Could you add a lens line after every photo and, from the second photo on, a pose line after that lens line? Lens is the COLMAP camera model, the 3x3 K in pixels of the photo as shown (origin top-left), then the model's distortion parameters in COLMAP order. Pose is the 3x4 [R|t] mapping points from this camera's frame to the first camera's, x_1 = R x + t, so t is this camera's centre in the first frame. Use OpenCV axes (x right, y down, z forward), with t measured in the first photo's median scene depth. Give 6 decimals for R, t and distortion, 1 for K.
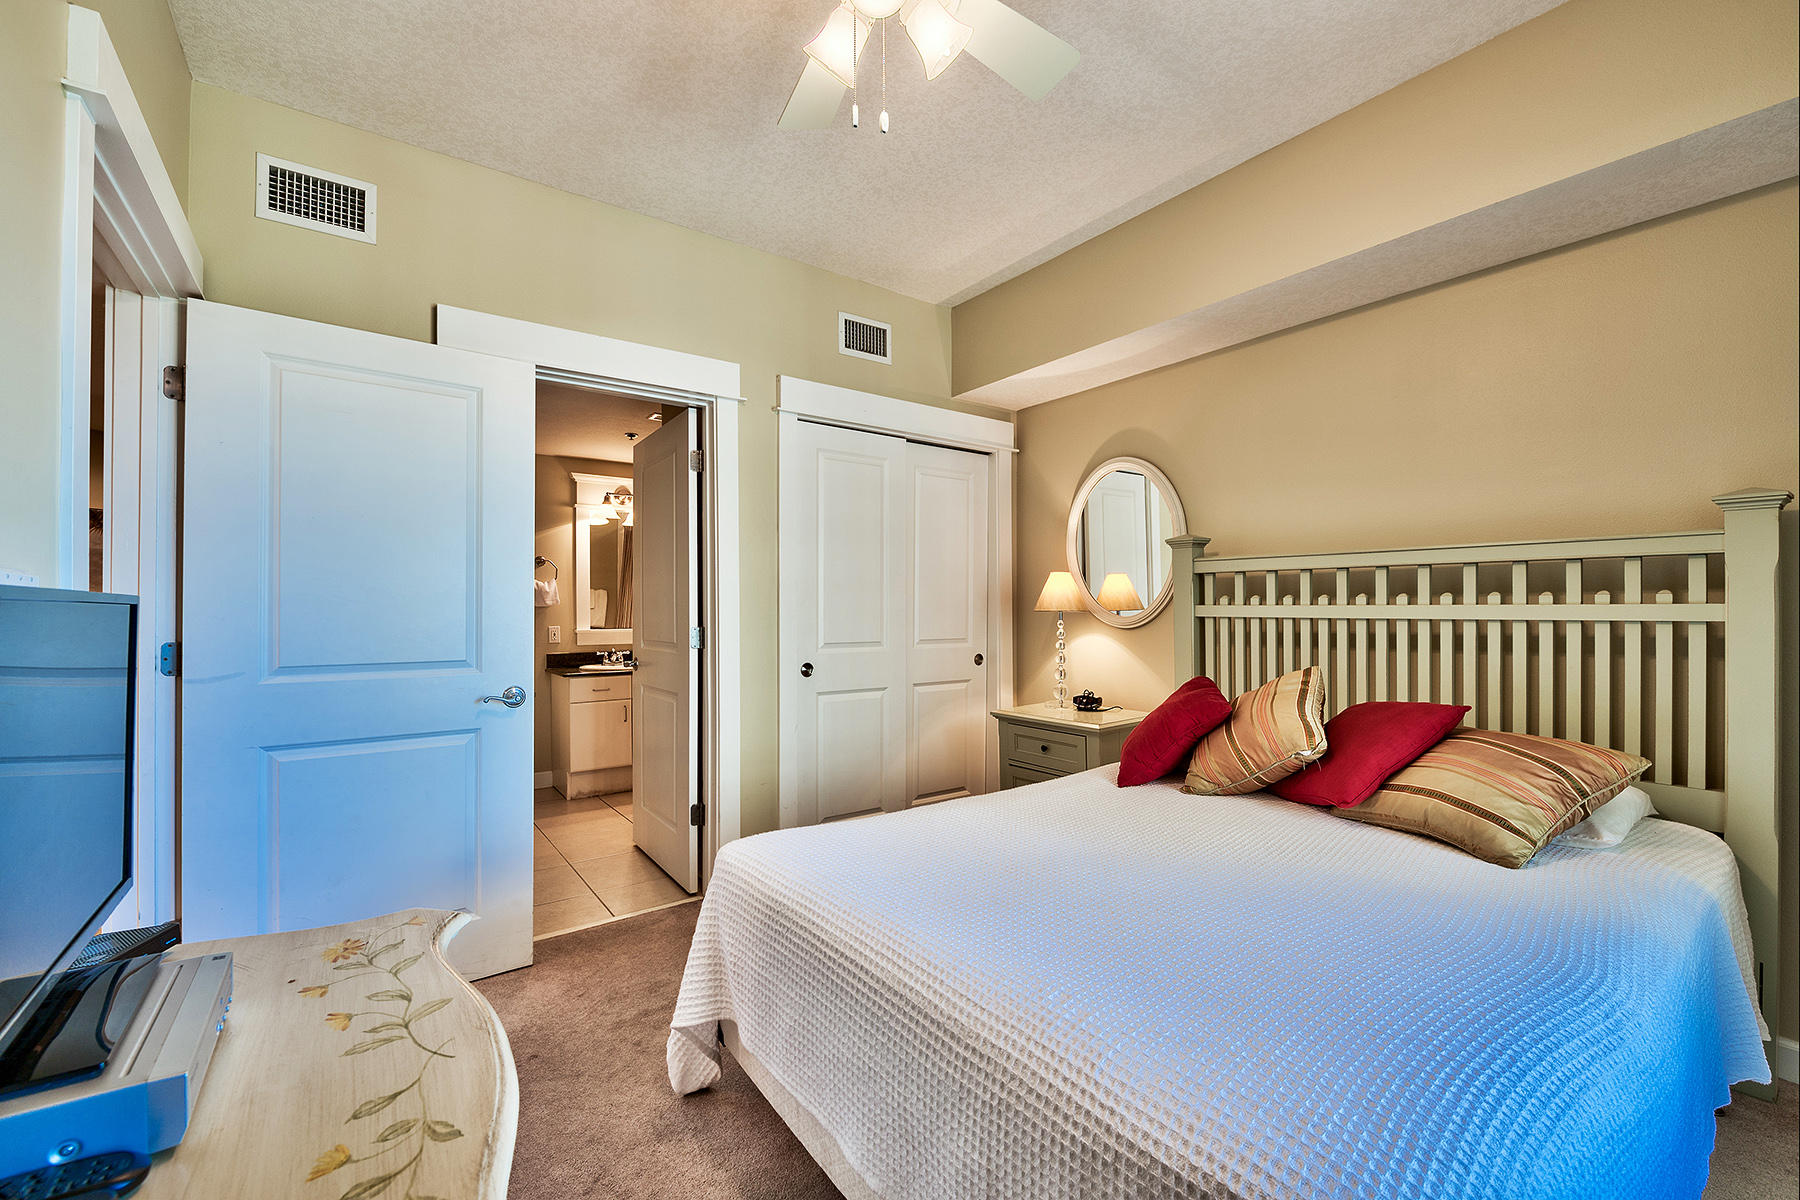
lens RADIAL K [[733.8, 0, 897.0], [0, 733.8, 604.4], [0, 0, 1]] dist [-0.004326, -0.001017]
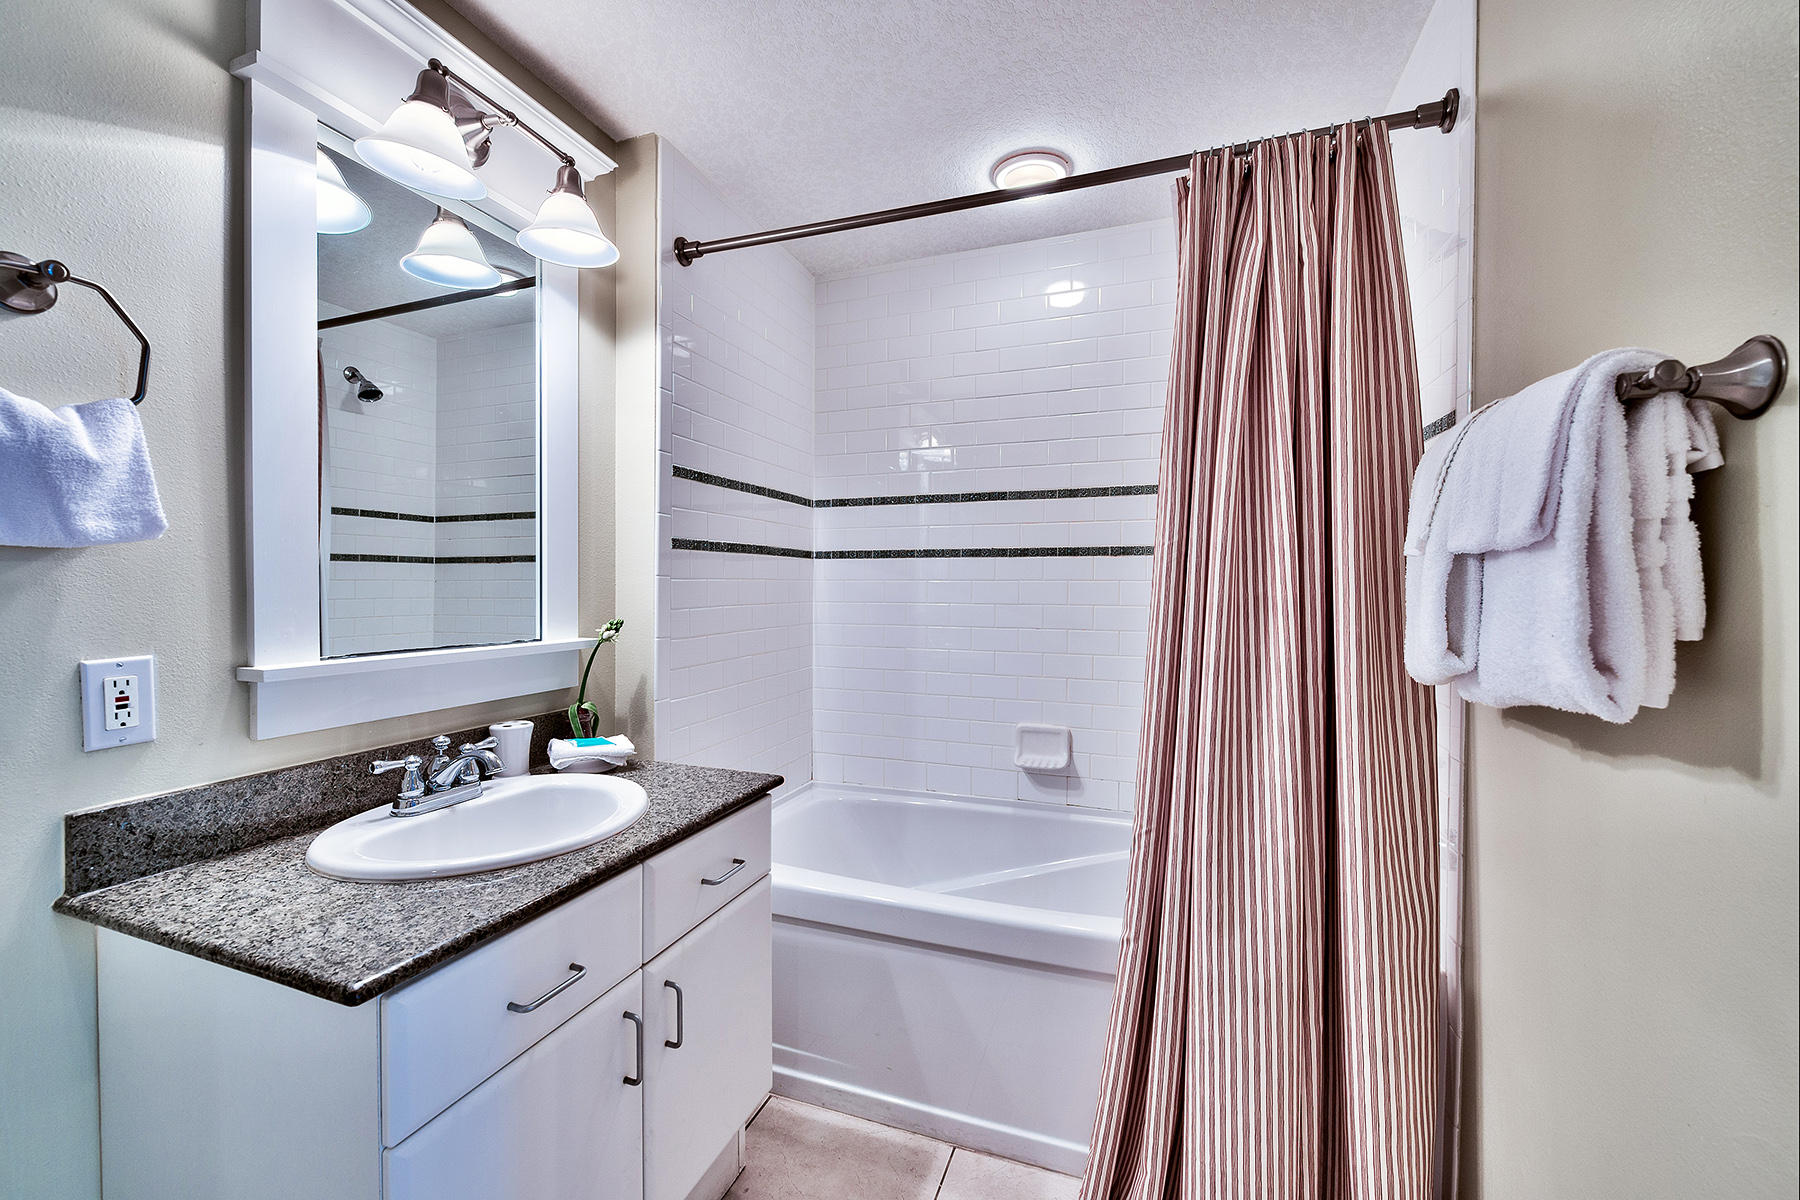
lens RADIAL K [[733.8, 0, 905.2], [0, 733.8, 591.1], [0, 0, 1]] dist [-0.004326, -0.001017]
pose [[0.847237, 0.002149, 0.531210, -0.389471], [-0.000379, 0.999994, -0.003439, 0.013679], [-0.531214, 0.002712, 0.847233, 0.724384]]
